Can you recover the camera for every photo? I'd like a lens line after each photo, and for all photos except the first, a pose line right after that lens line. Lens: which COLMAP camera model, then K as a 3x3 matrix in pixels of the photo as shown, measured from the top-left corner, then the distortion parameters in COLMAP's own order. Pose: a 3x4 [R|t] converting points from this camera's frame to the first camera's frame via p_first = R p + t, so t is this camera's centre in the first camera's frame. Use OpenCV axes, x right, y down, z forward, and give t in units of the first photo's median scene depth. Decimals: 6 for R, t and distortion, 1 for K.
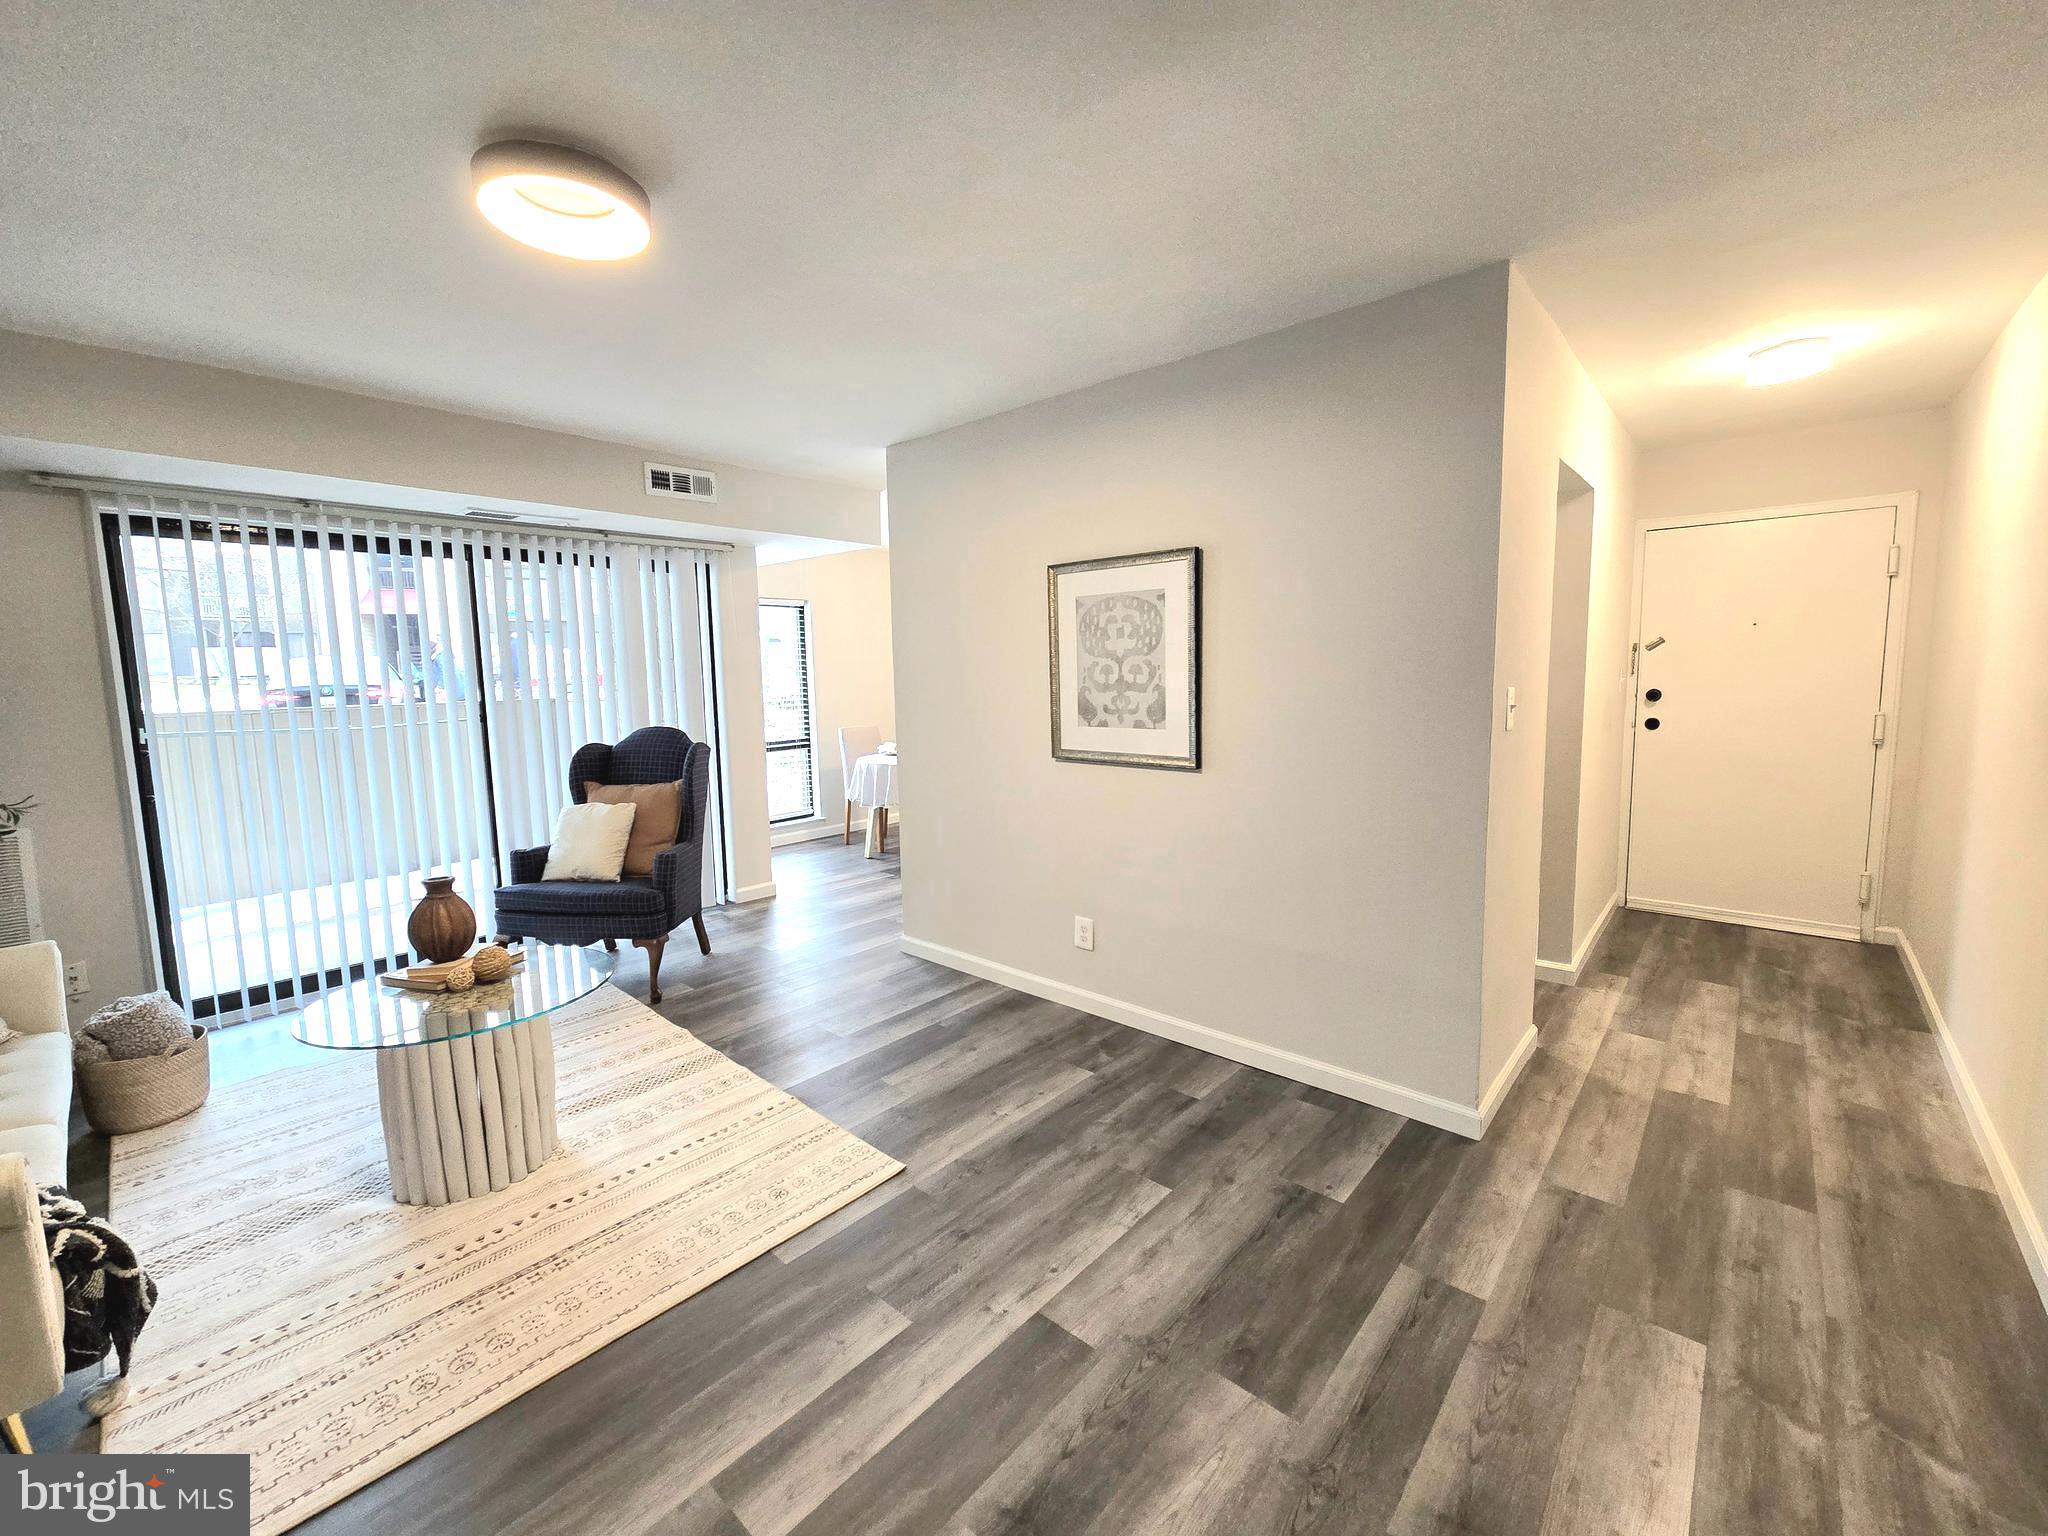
lens RADIAL K [[835.5, 0, 1013.9], [0, 835.5, 759.3], [0, 0, 1]] dist [0.001257, -0.000181]
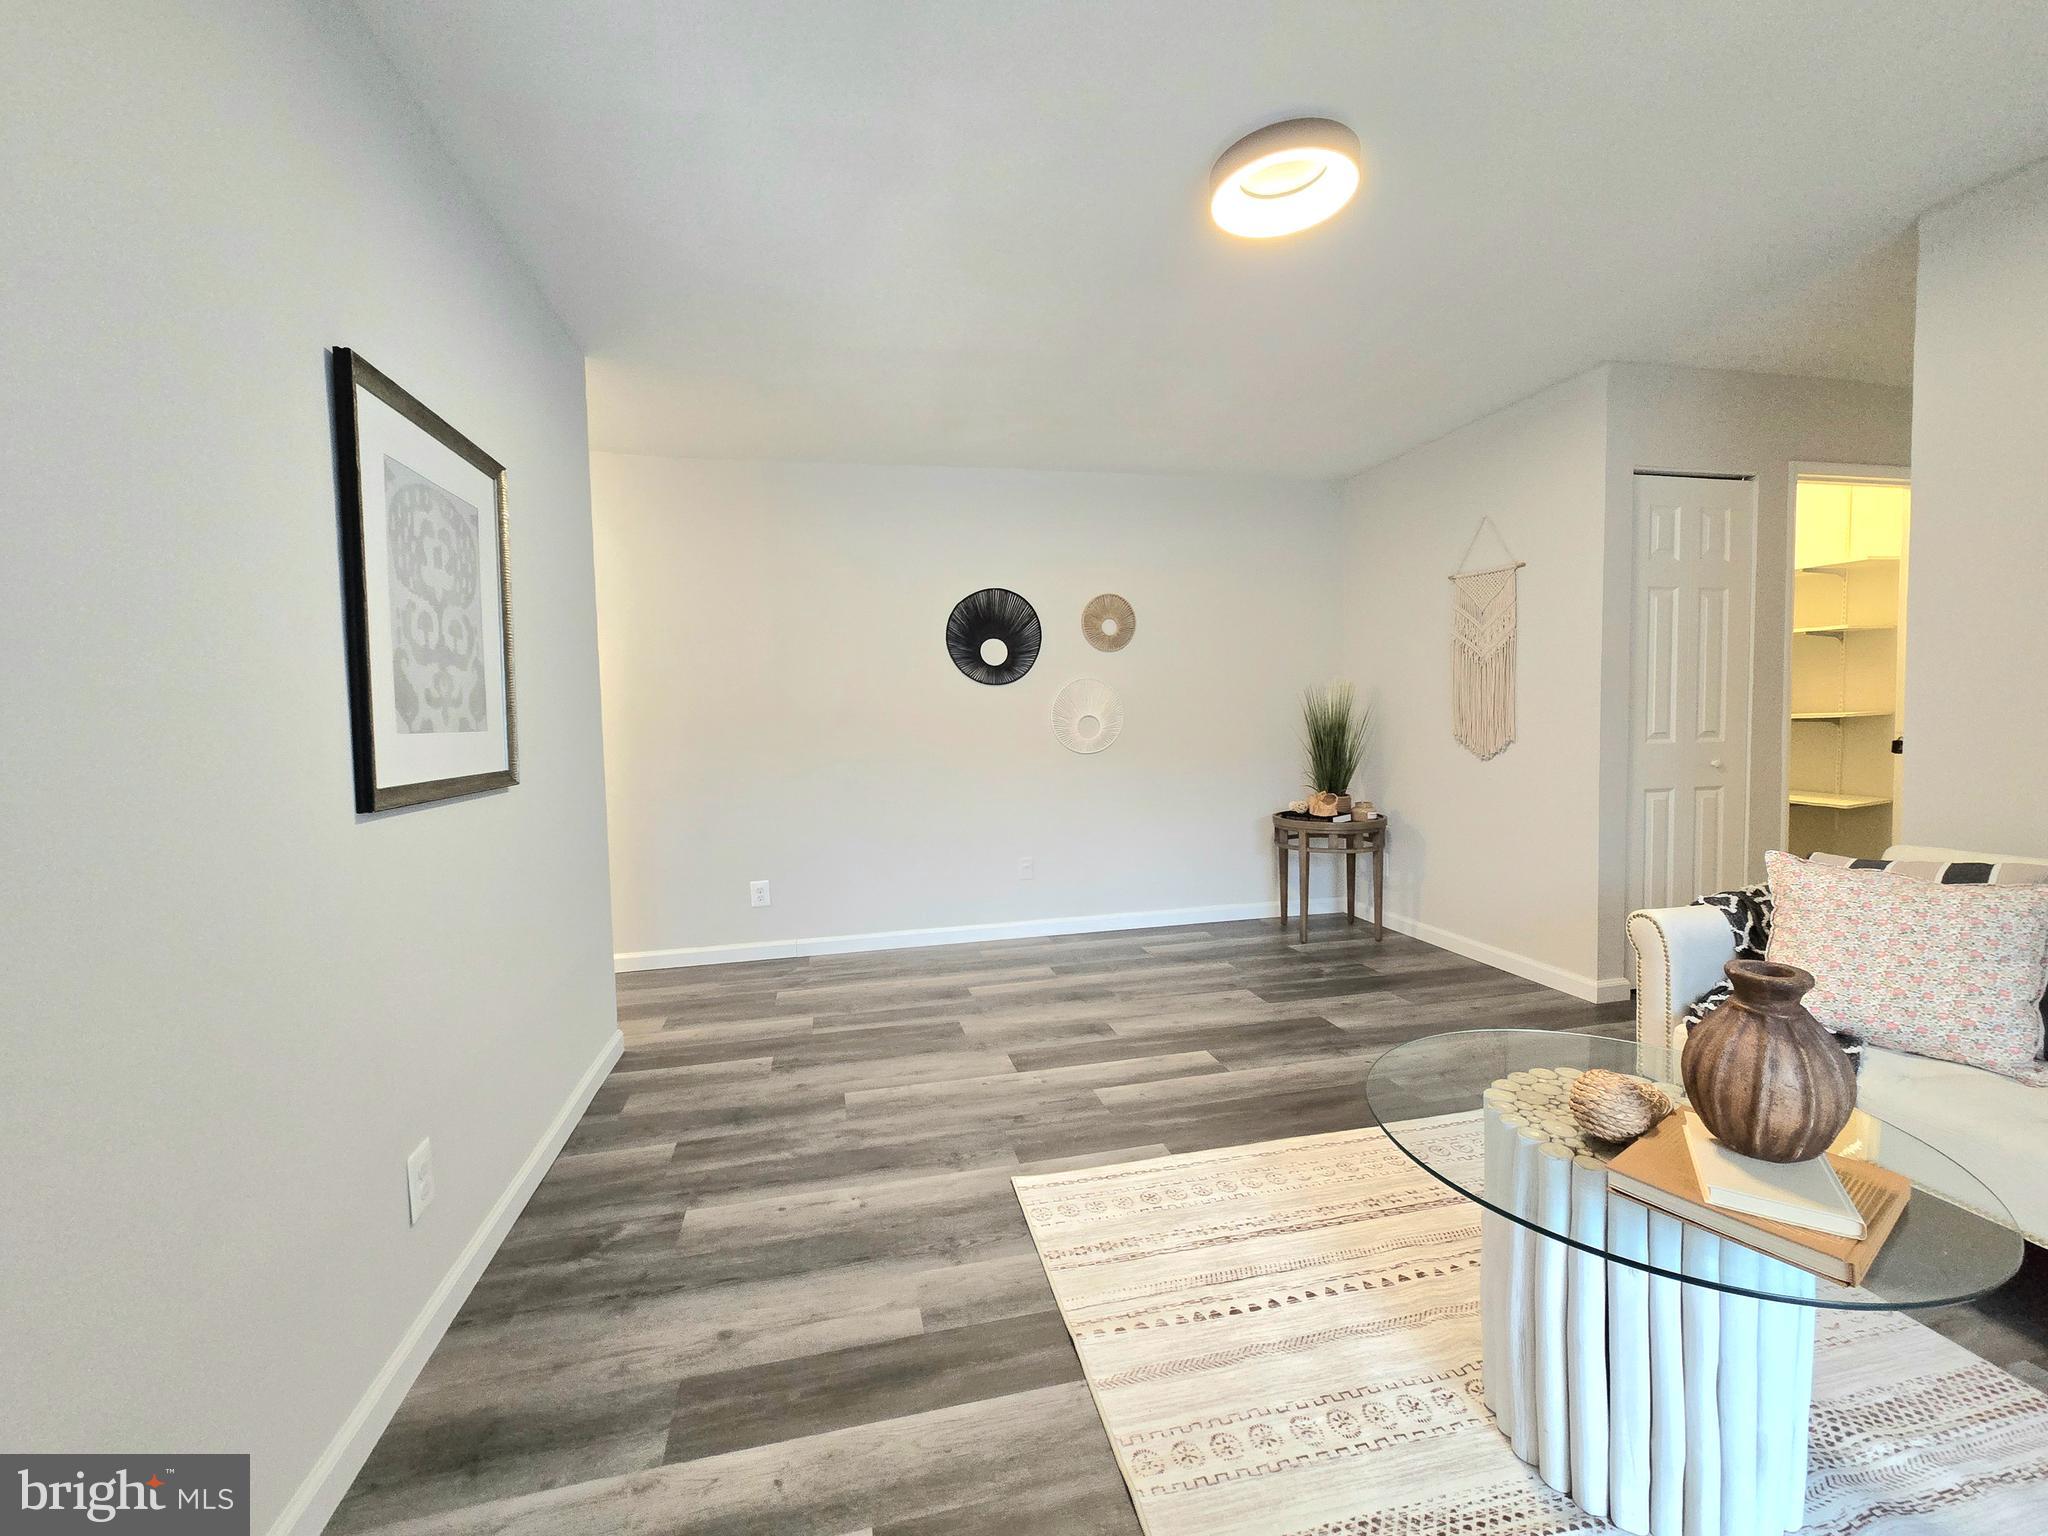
lens RADIAL K [[835.5, 0, 1011.1], [0, 835.5, 751.5], [0, 0, 1]] dist [0.001257, -0.000181]
pose [[-0.814658, 0.017111, 0.579689, -0.586184], [0.104128, 0.987636, 0.117183, -0.061345], [-0.570517, 0.155826, -0.806368, 1.478687]]
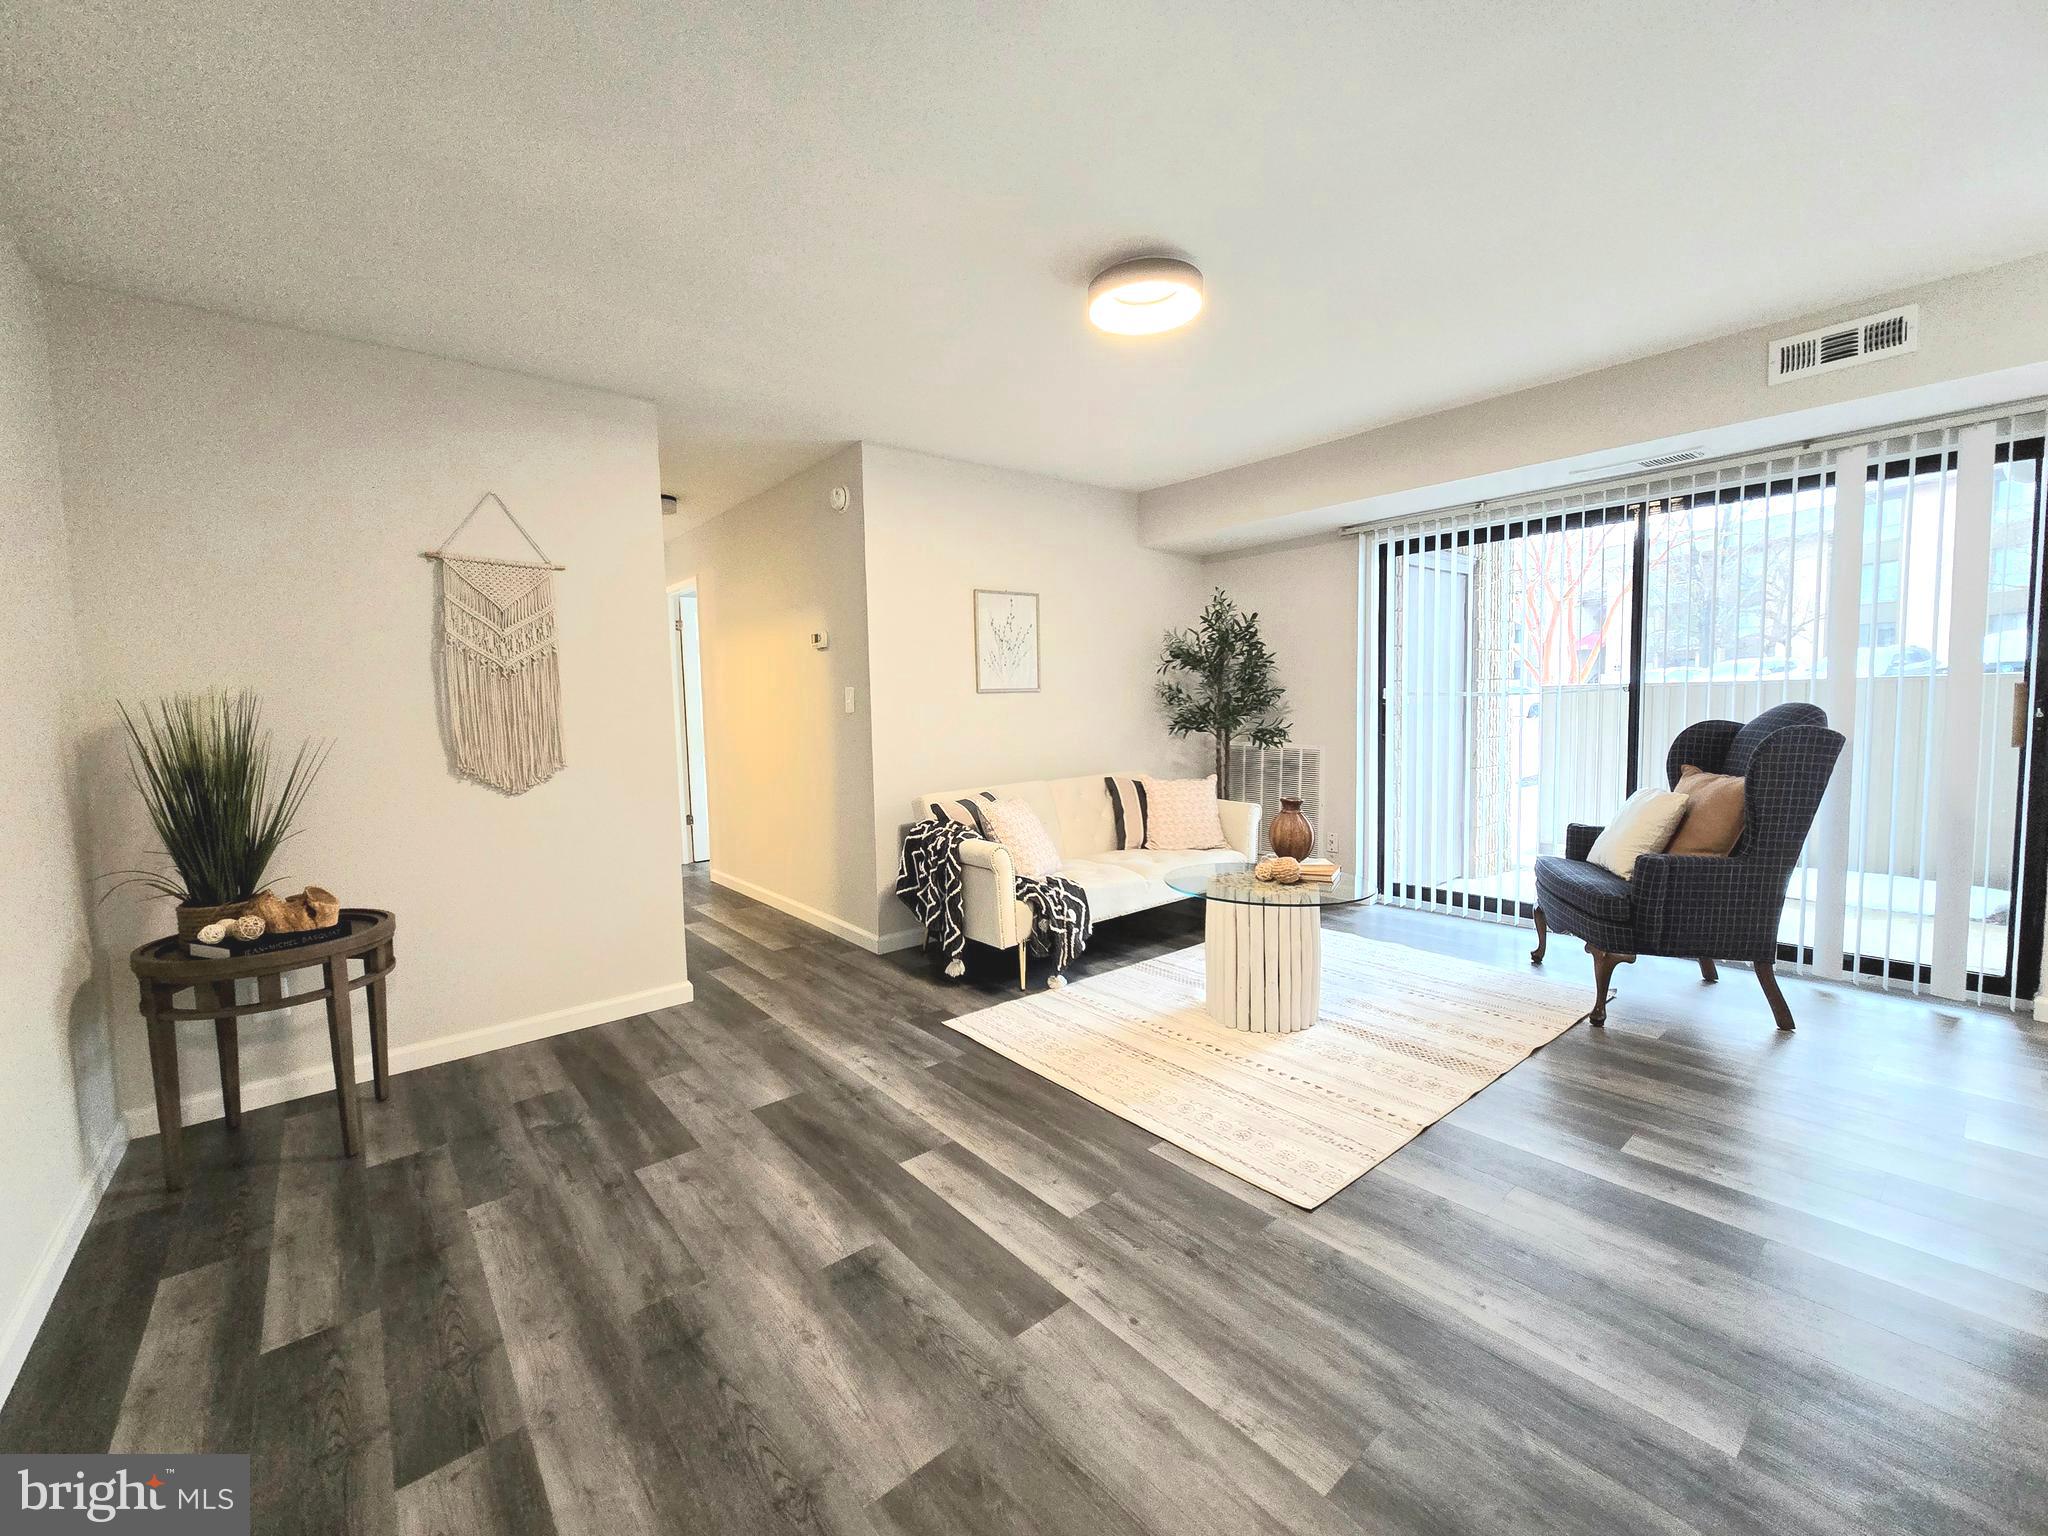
lens RADIAL K [[835.5, 0, 1008.3], [0, 835.5, 755.2], [0, 0, 1]] dist [0.001257, -0.000181]
pose [[-0.150276, 0.090832, -0.984463, 0.626786], [-0.078781, 0.991504, 0.103508, -0.024064], [0.985500, 0.093112, -0.141843, 0.698436]]
